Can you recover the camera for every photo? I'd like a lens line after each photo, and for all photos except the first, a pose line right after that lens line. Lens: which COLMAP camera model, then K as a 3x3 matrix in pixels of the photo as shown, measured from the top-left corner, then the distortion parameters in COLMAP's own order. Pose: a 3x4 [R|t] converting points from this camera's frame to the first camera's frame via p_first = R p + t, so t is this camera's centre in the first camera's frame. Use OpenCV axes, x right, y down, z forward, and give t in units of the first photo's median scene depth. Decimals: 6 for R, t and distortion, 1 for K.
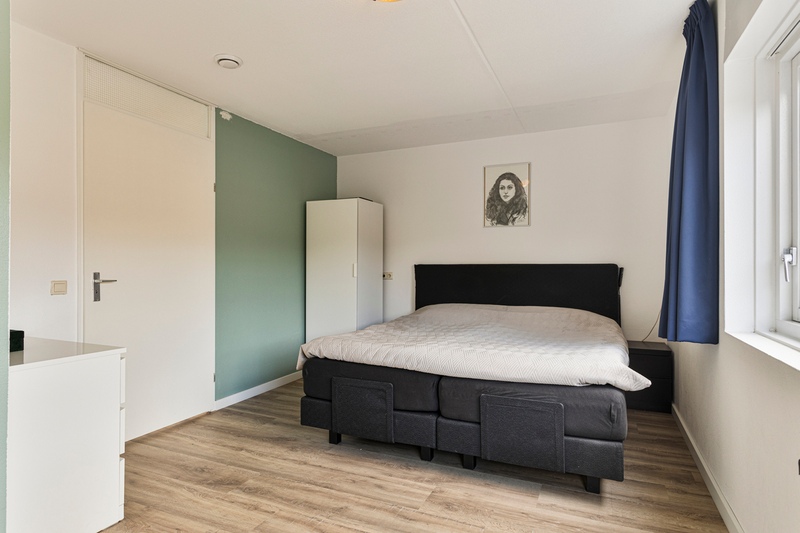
lens RADIAL K [[454.5, 0, 400.1], [0, 454.5, 266.2], [0, 0, 1]] dist [0.001454, 0.000130]
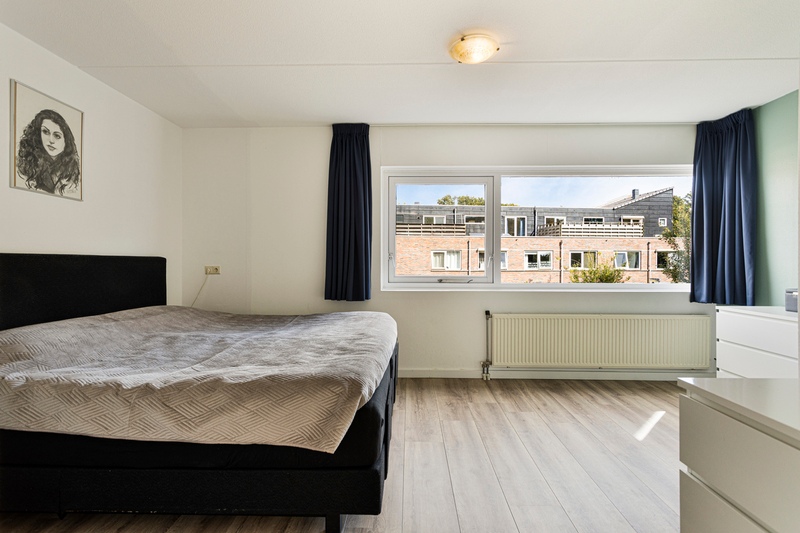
lens RADIAL K [[387.4, 0, 407.0], [0, 387.4, 264.5], [0, 0, 1]] dist [0.014423, -0.003066]
pose [[-0.405878, -0.004686, 0.913915, -0.467352], [0.000633, 0.999985, 0.005408, 0.006583], [-0.913927, 0.002774, -0.405869, 0.770070]]
